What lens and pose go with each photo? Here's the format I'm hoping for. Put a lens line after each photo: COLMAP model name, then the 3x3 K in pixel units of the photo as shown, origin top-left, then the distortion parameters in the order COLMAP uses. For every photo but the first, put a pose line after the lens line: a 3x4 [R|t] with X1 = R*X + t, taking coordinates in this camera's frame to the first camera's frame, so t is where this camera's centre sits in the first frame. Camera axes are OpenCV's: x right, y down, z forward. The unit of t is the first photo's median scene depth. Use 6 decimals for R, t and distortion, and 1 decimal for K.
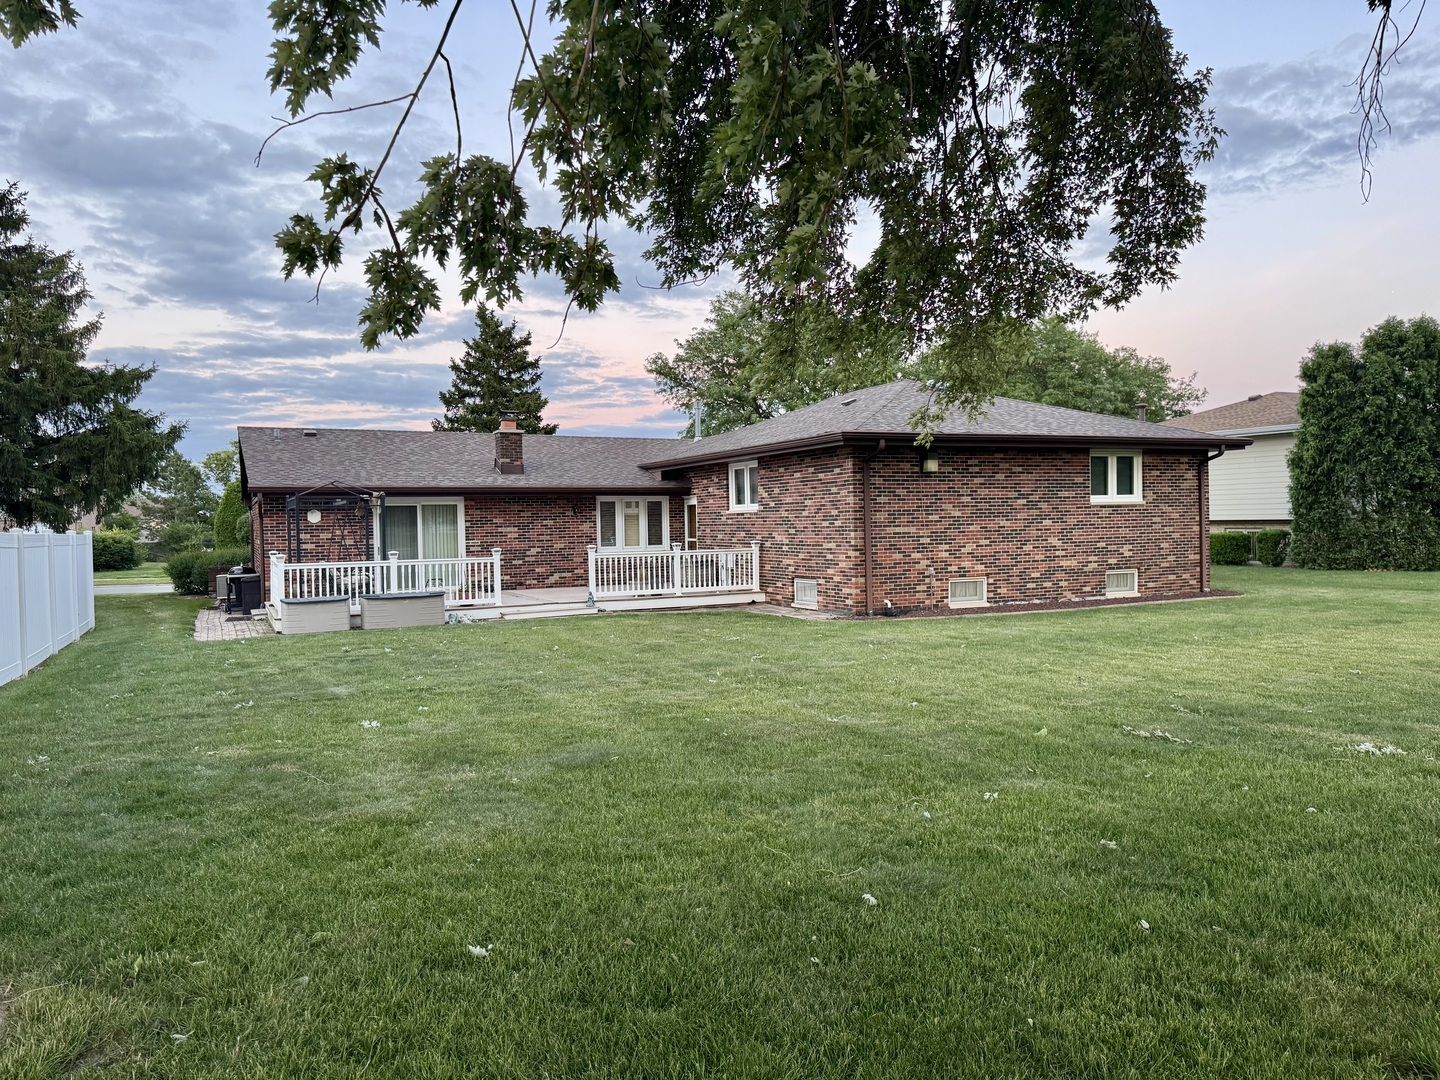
lens RADIAL K [[998.9, 0, 720.0], [0, 998.9, 540.0], [0, 0, 1]] dist [0.156729, -0.268974]
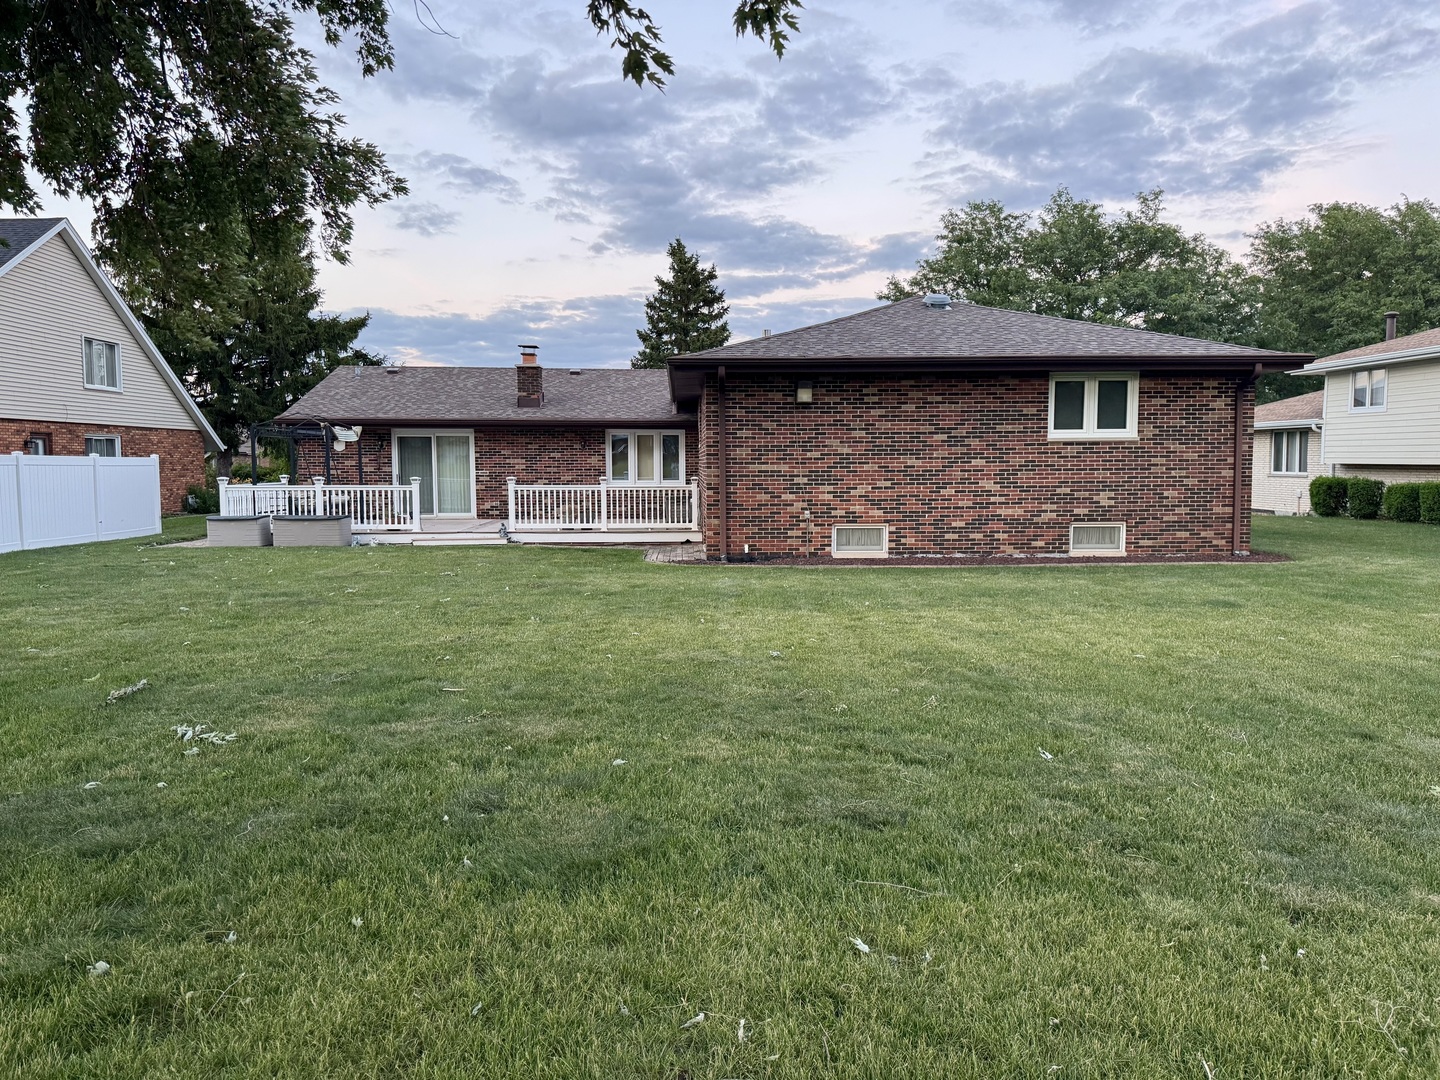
lens RADIAL K [[998.9, 0, 720.0], [0, 998.9, 540.0], [0, 0, 1]] dist [0.156729, -0.268974]
pose [[0.916242, 0.047756, -0.397768, 0.447944], [-0.022533, 0.997441, 0.067850, -0.004750], [0.399990, -0.053204, 0.914974, 0.142896]]
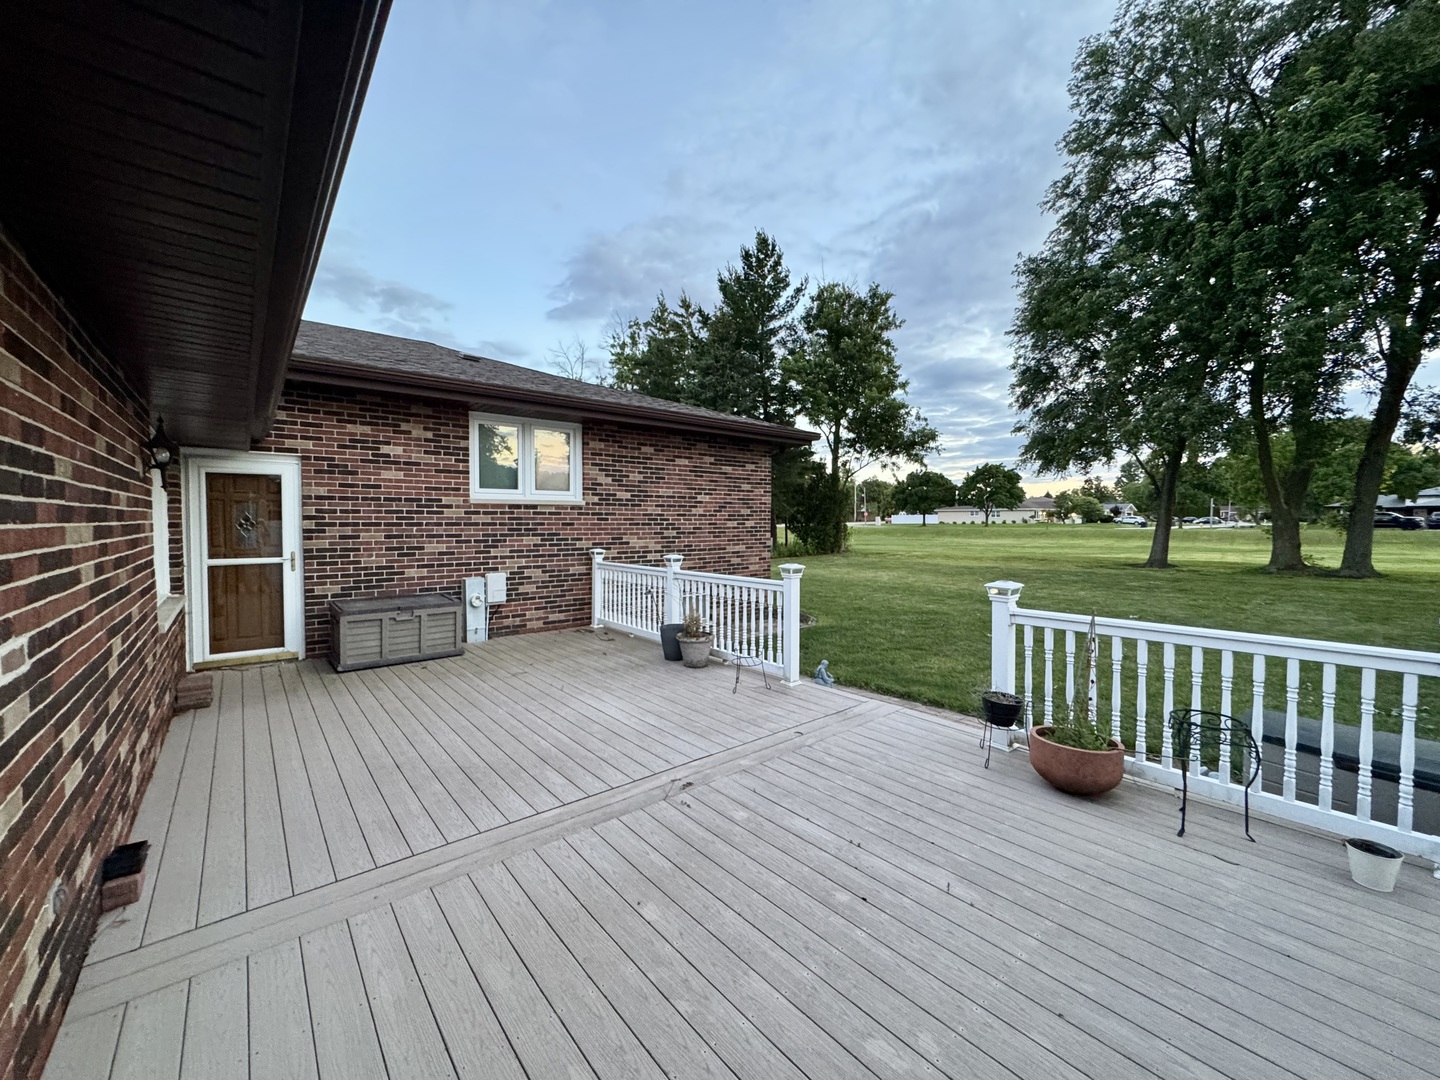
lens RADIAL K [[573.5, 0, 720.0], [0, 573.5, 540.0], [0, 0, 1]] dist [-0.000768, -0.000397]
pose [[-0.244754, -0.011904, 0.969512, -0.352987], [0.022209, 0.999593, 0.017880, -0.010362], [-0.969331, 0.025908, -0.244390, 1.039020]]
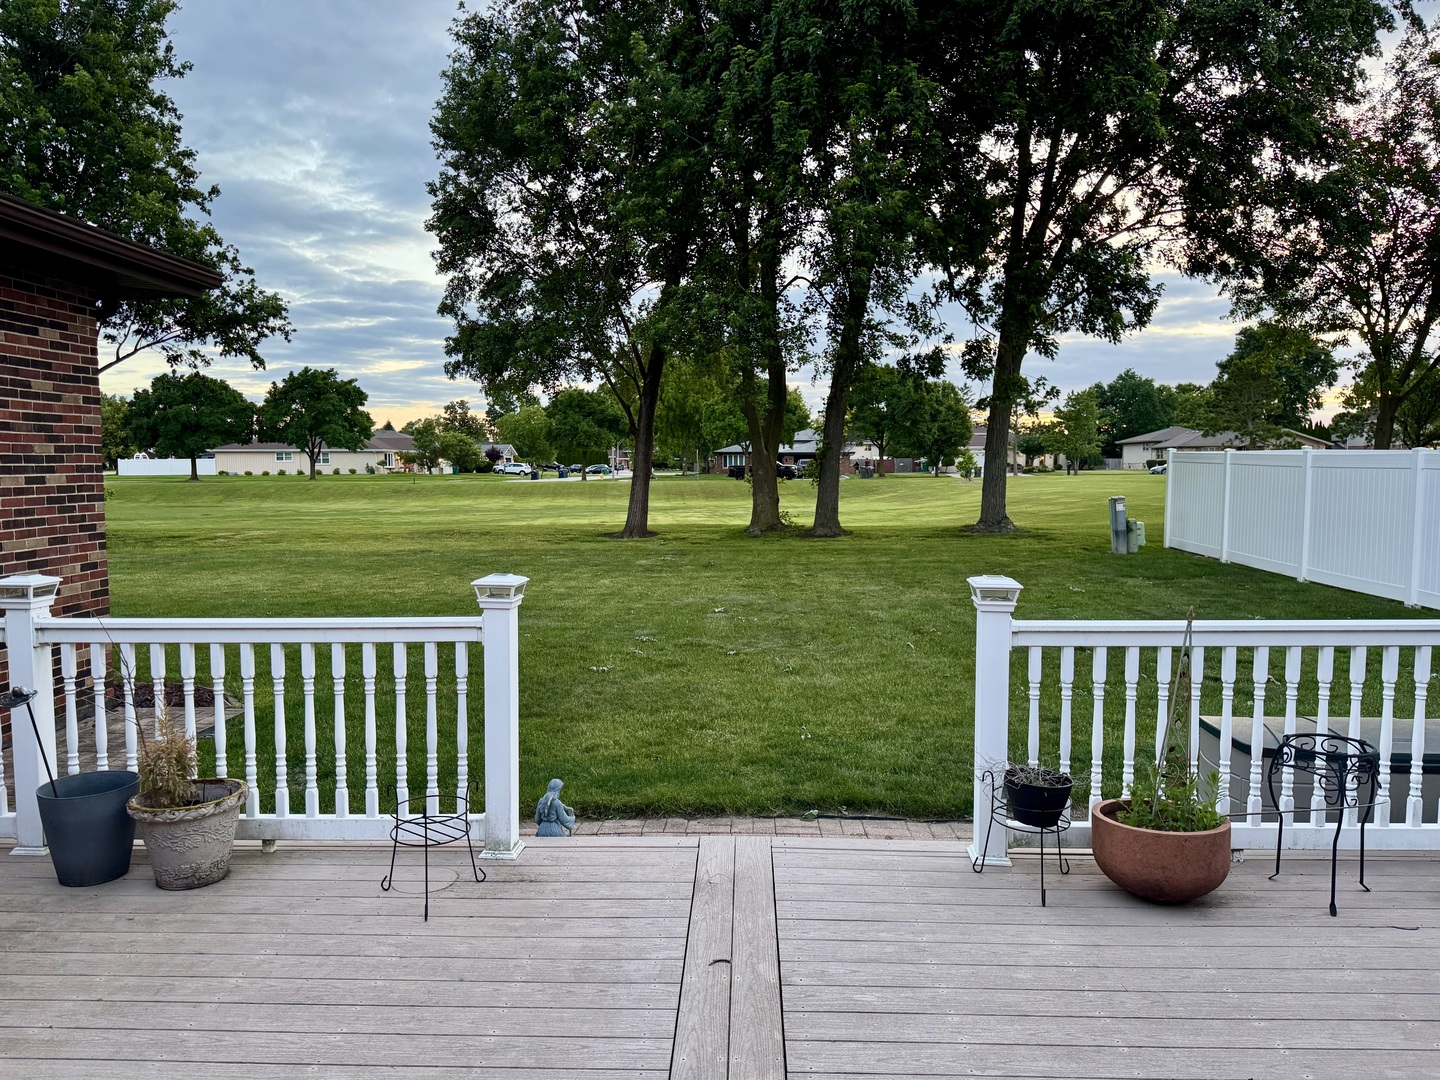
lens RADIAL K [[1002.0, 0, 720.3], [0, 1002.0, 556.0], [0, 0, 1]] dist [0.076965, -0.099155]
pose [[-0.885053, -0.017077, 0.465177, -0.242968], [0.029270, 0.995308, 0.092228, -0.014238], [-0.464569, 0.095243, -0.880400, 1.091942]]
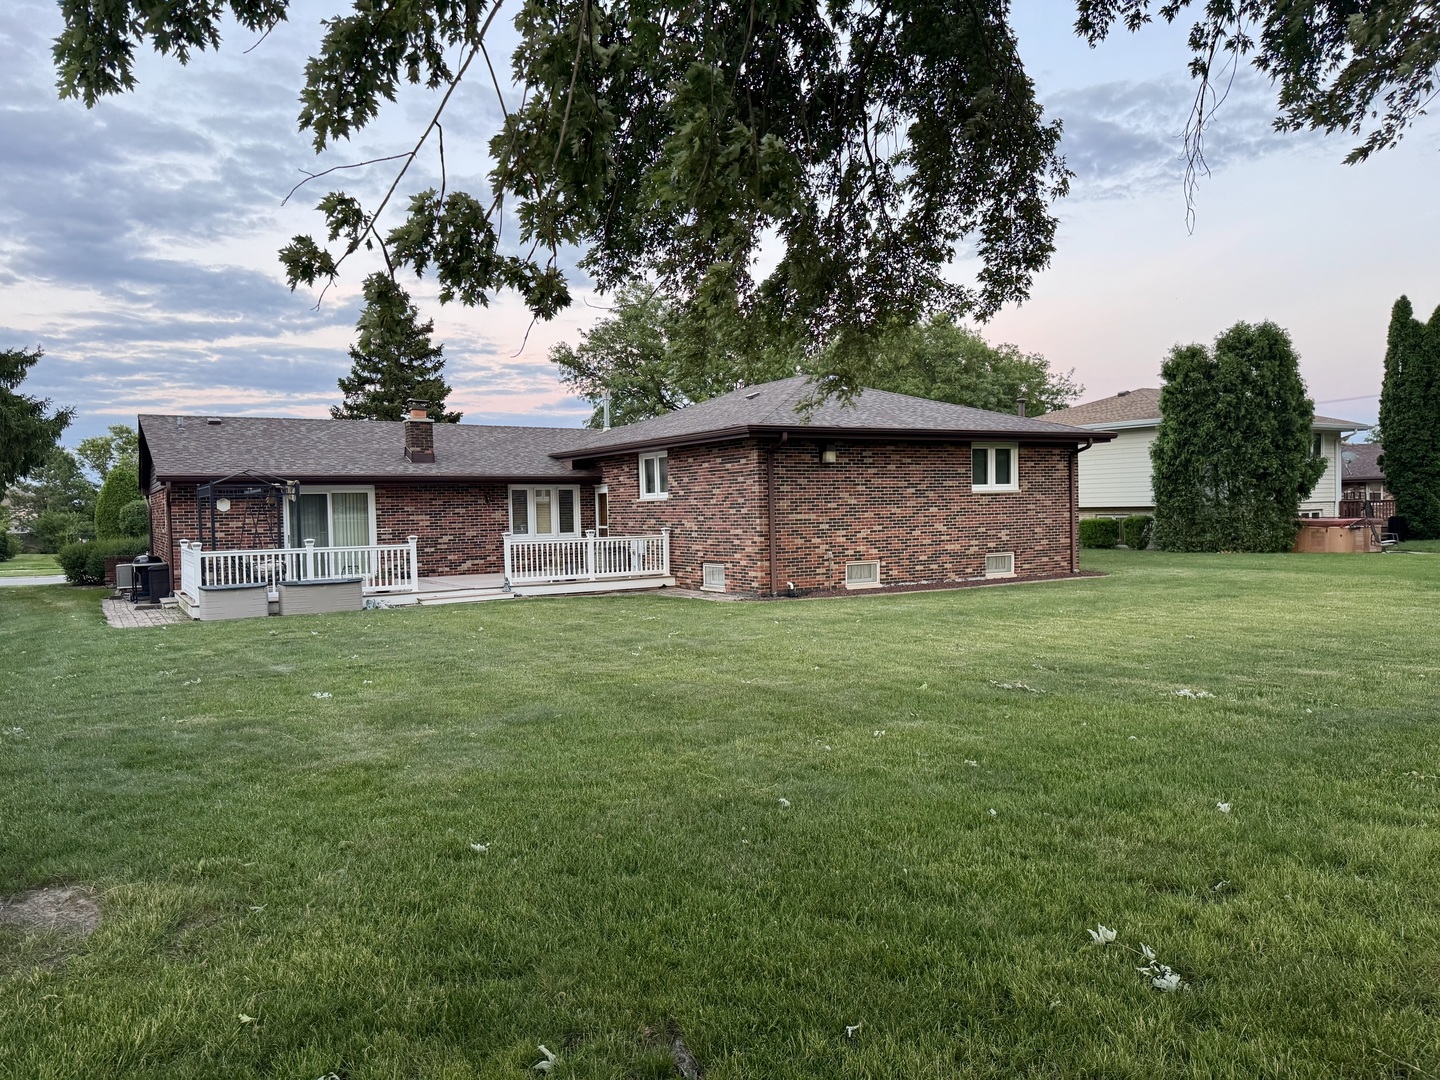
lens RADIAL K [[998.9, 0, 720.0], [0, 998.9, 540.0], [0, 0, 1]] dist [0.156729, -0.268974]
pose [[0.995100, -0.005291, 0.098735, -0.011549], [0.004169, 0.999924, 0.011566, 0.001882], [-0.098789, -0.011098, 0.995046, -0.050132]]
